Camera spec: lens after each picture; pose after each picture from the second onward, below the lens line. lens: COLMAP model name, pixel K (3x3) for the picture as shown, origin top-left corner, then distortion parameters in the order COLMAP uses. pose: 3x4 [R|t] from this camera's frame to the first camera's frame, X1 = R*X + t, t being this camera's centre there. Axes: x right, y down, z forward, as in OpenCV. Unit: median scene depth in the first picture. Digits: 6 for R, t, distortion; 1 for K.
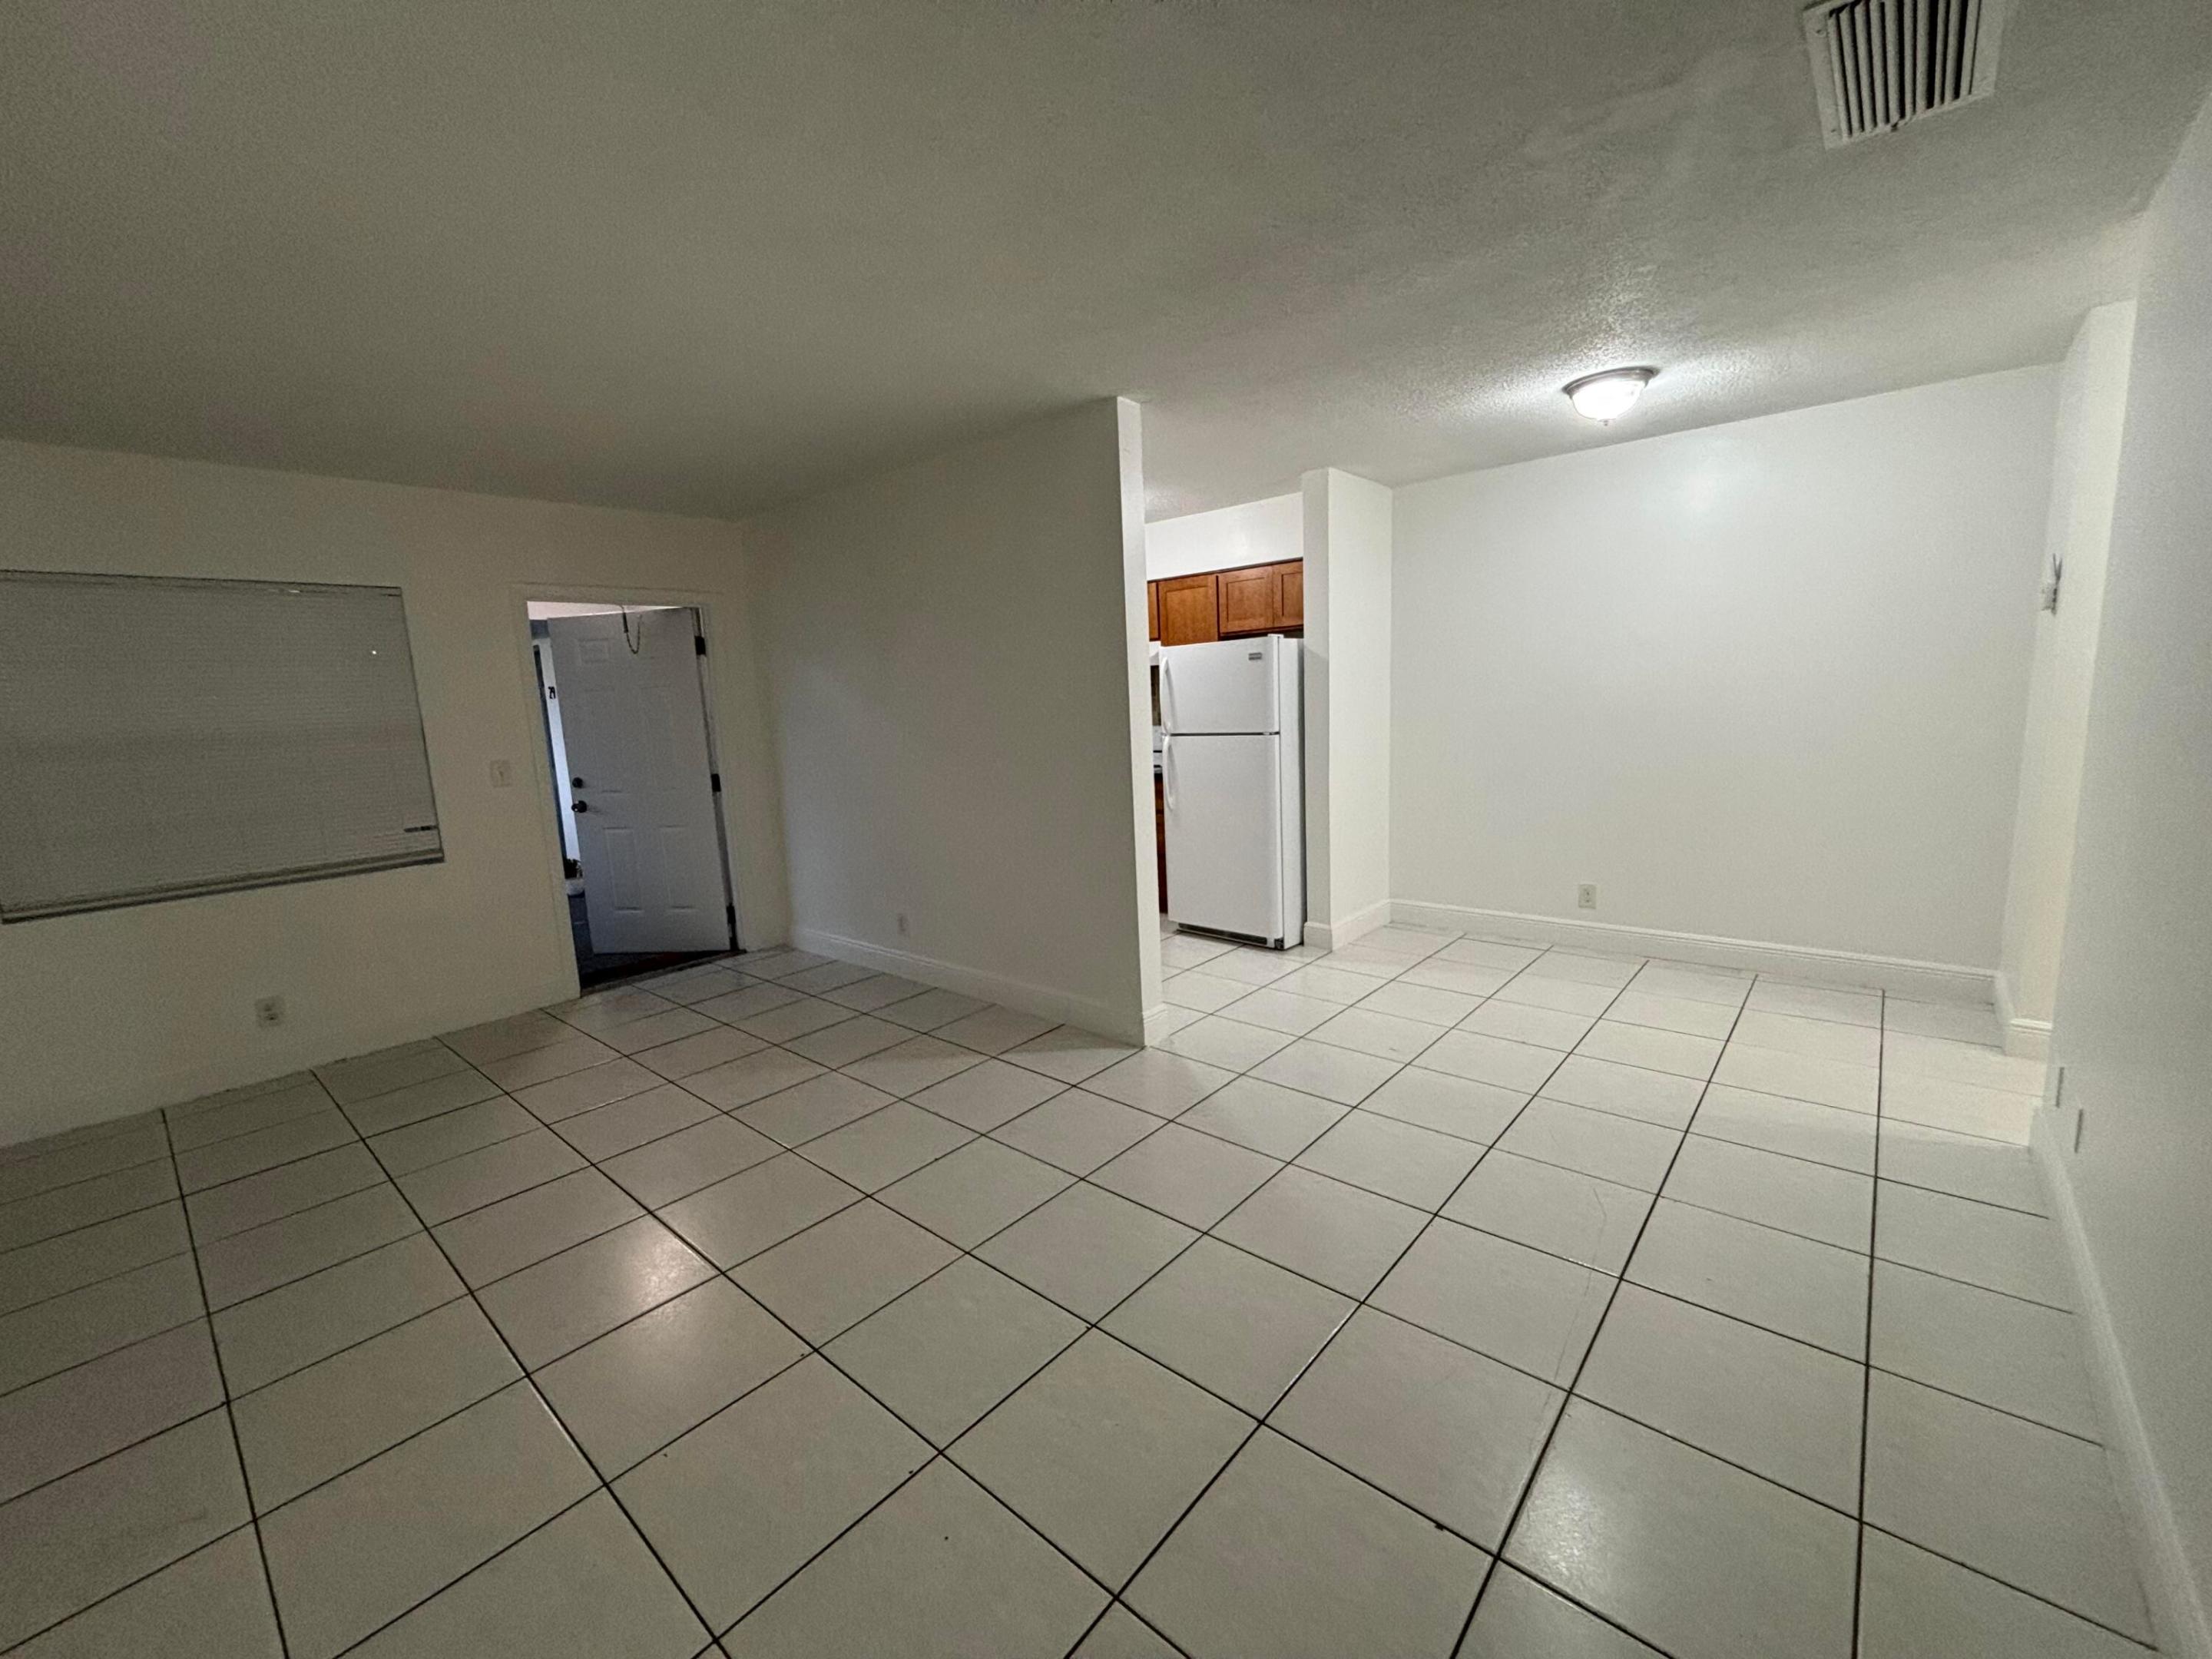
lens RADIAL K [[898.8, 0, 1106.6], [0, 898.8, 830.6], [0, 0, 1]] dist [0.010677, -0.001363]
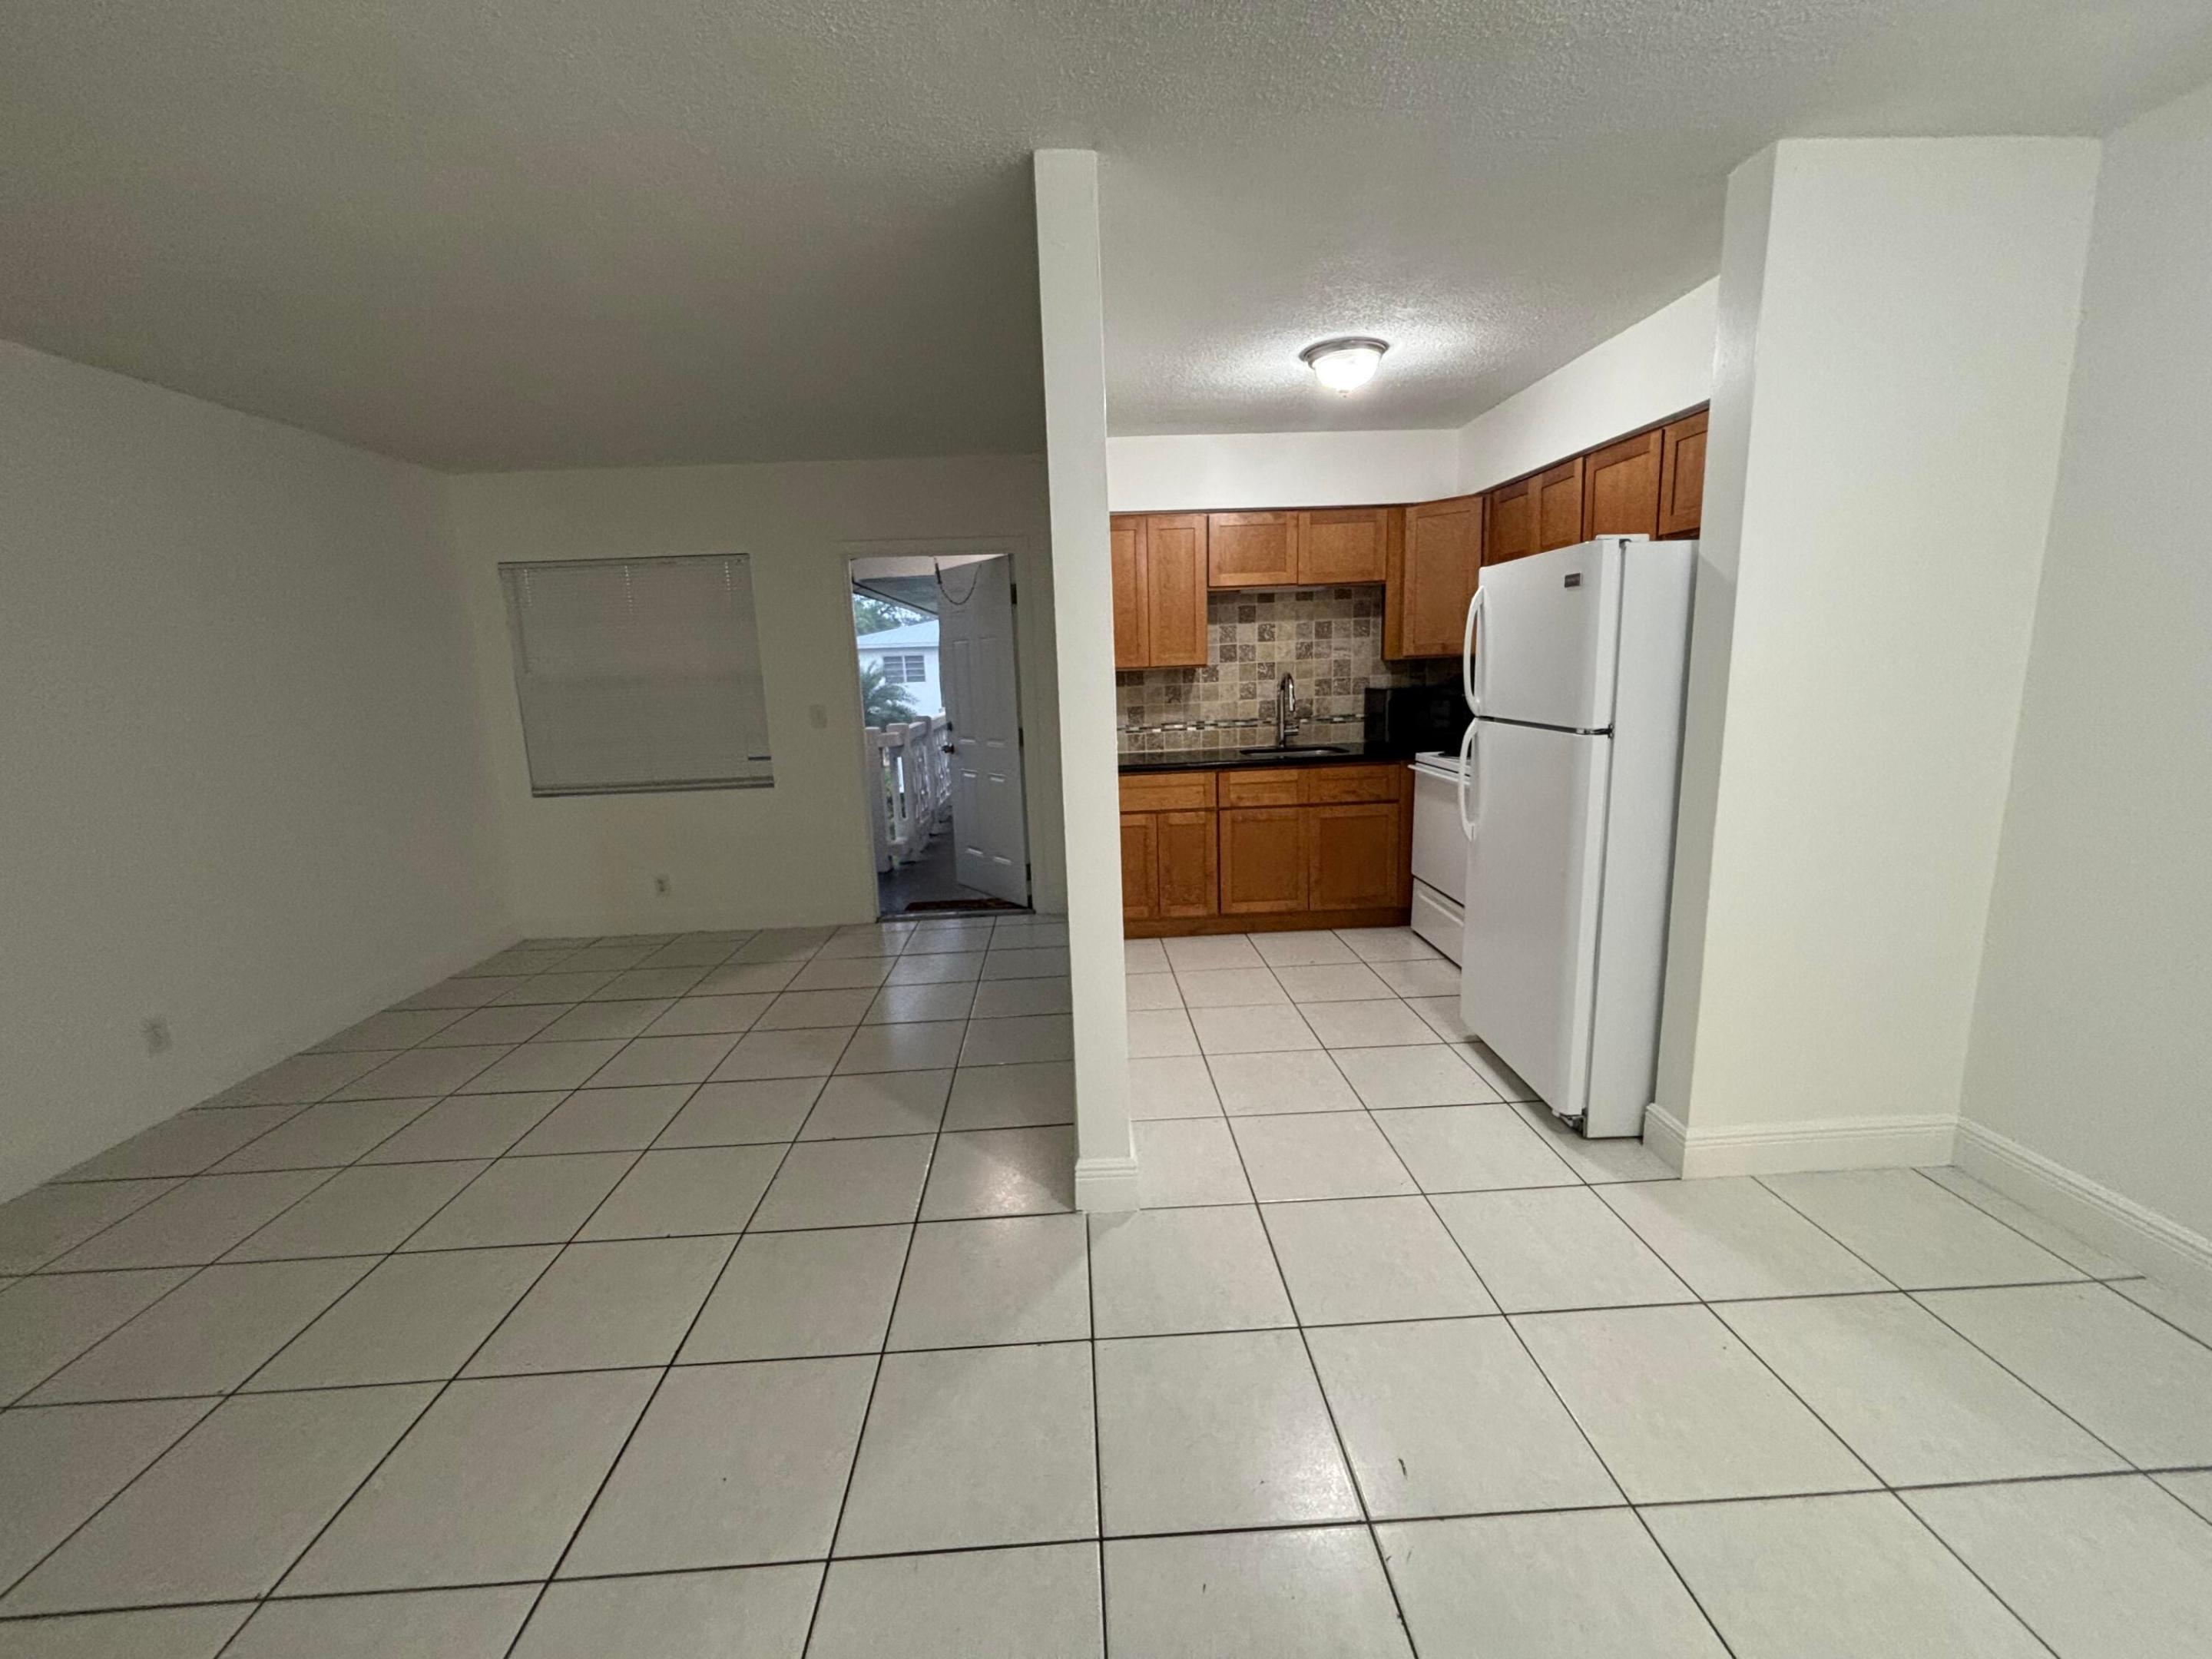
lens RADIAL K [[898.8, 0, 1093.2], [0, 898.8, 819.5], [0, 0, 1]] dist [0.010677, -0.001363]
pose [[0.684343, 0.146716, -0.714247, 0.370334], [-0.105617, 0.989163, 0.101992, -0.081311], [0.721470, 0.005639, 0.692423, 0.439473]]
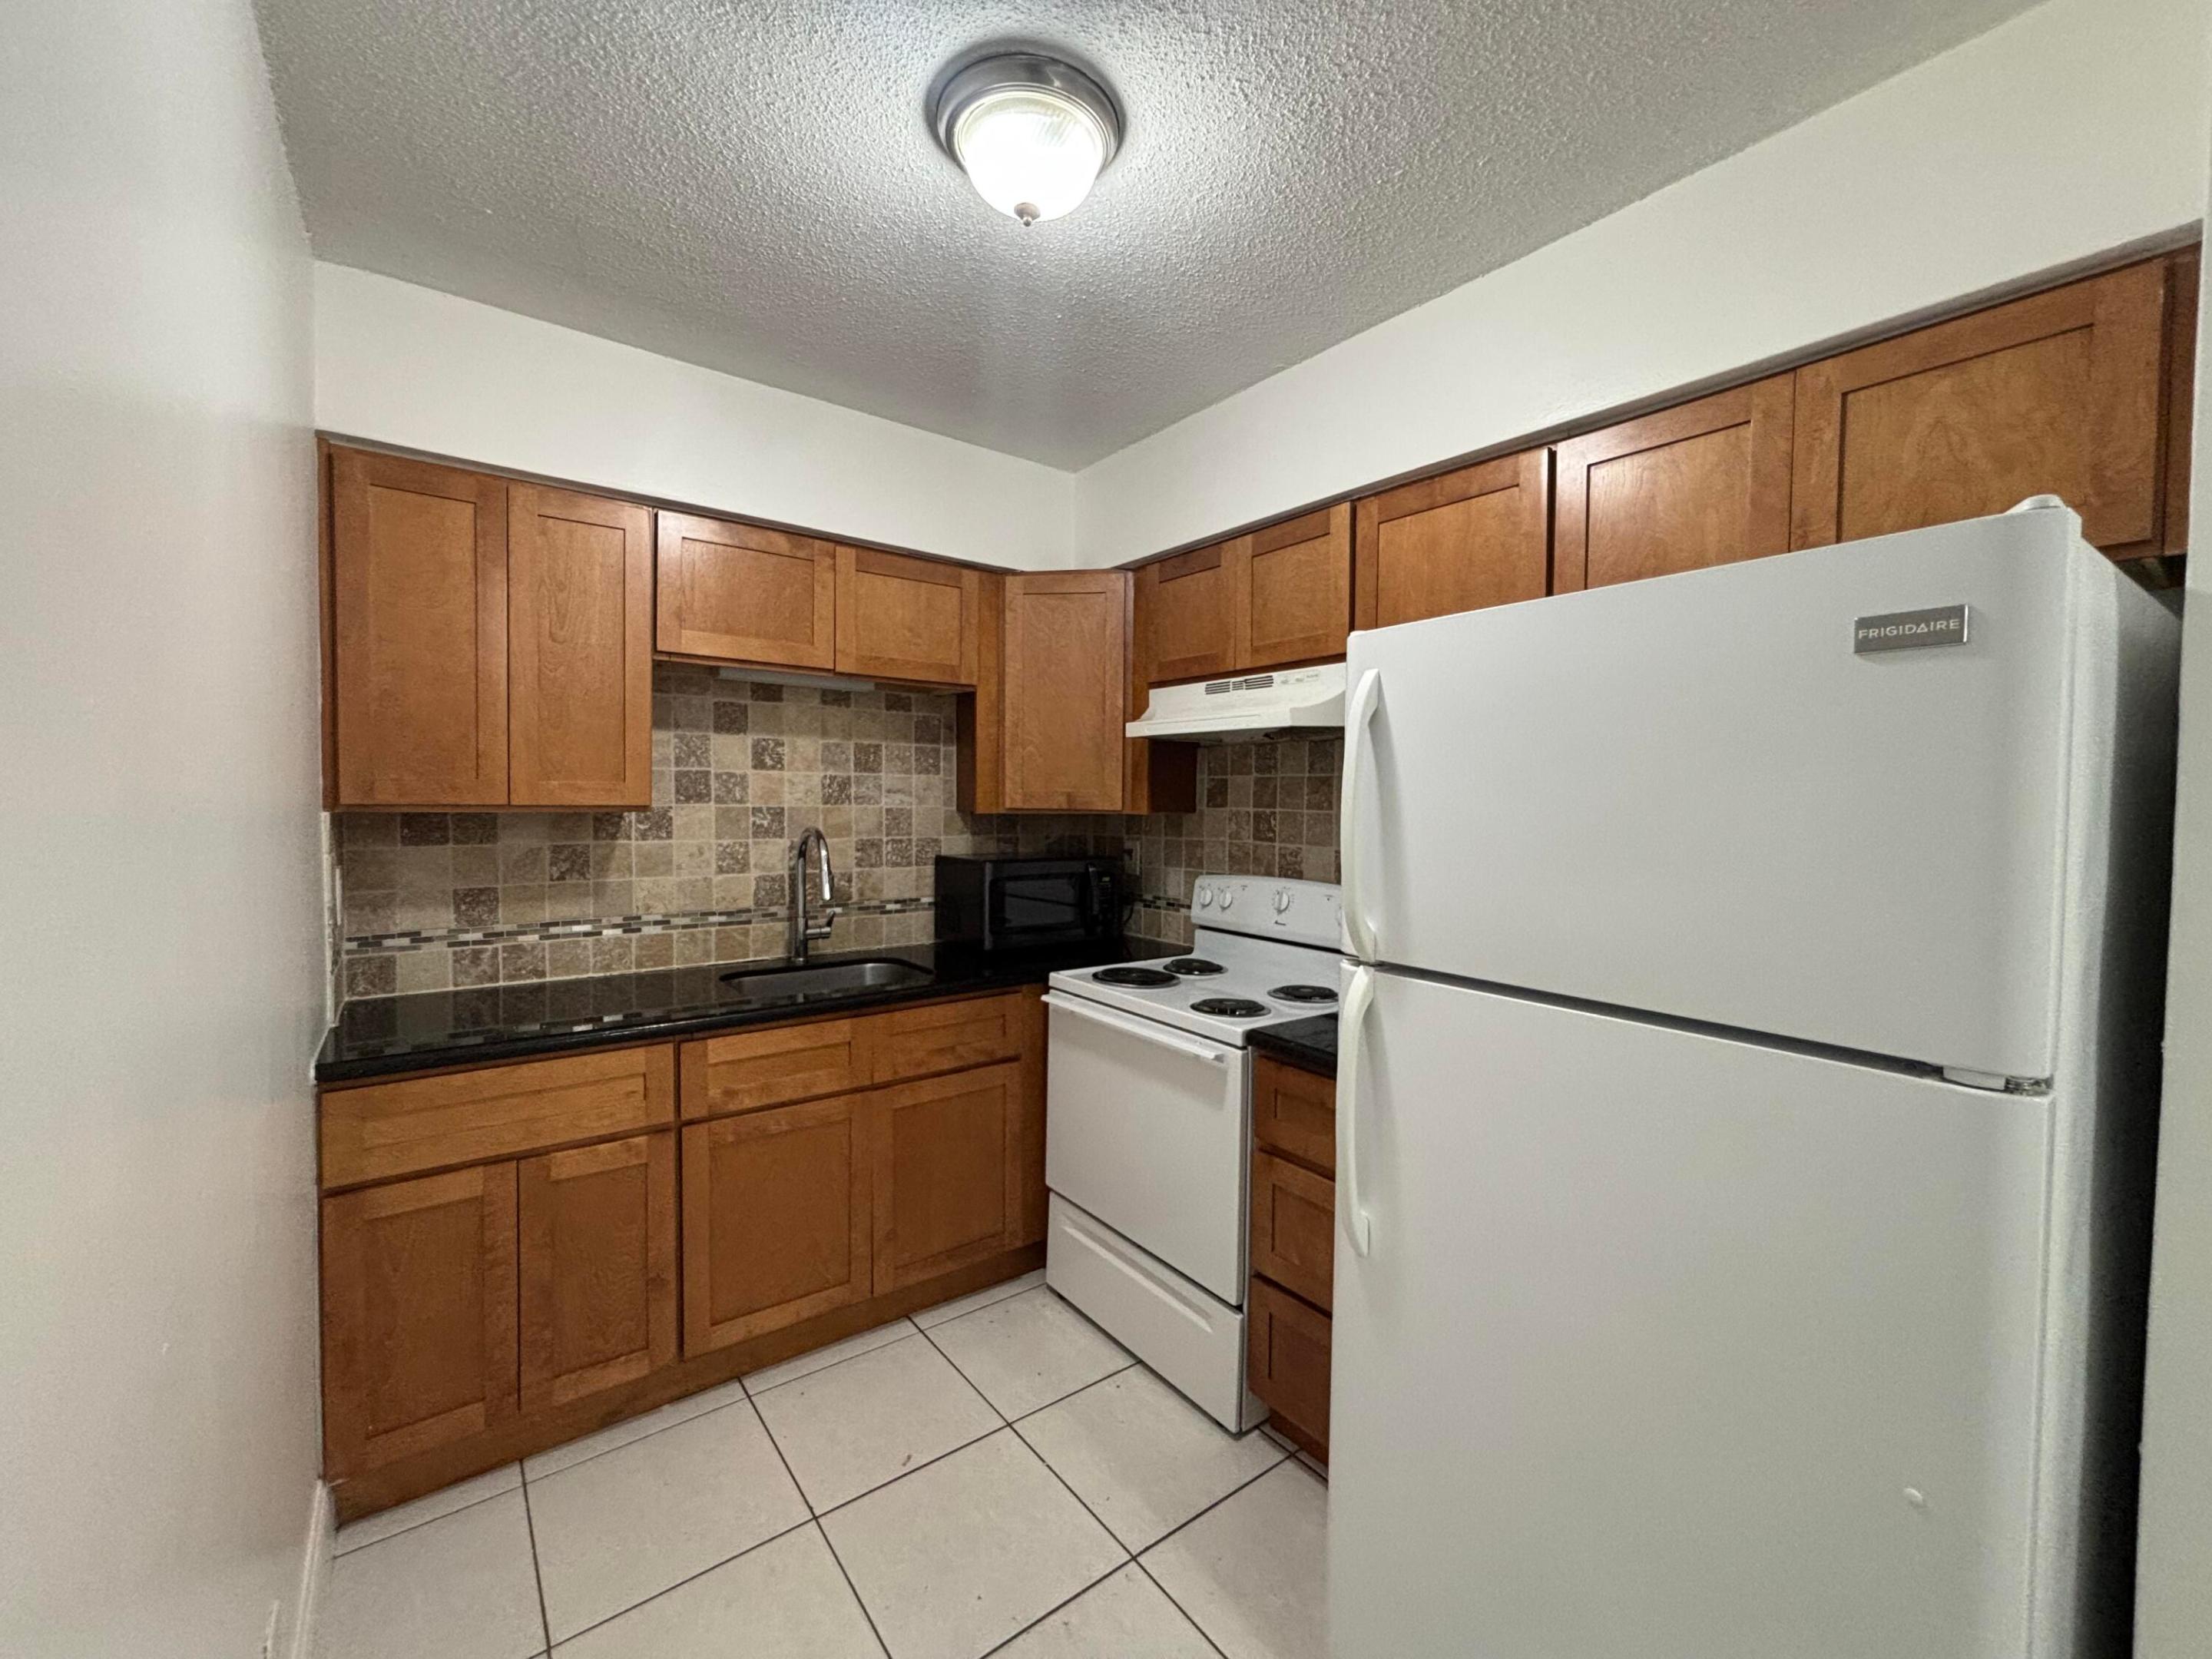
lens RADIAL K [[898.8, 0, 1102.7], [0, 898.8, 838.5], [0, 0, 1]] dist [0.010677, -0.001363]
pose [[0.976883, 0.070695, -0.201745, 0.048687], [-0.091633, 0.991116, -0.096396, -0.122434], [0.193138, 0.112654, 0.974683, 0.804214]]
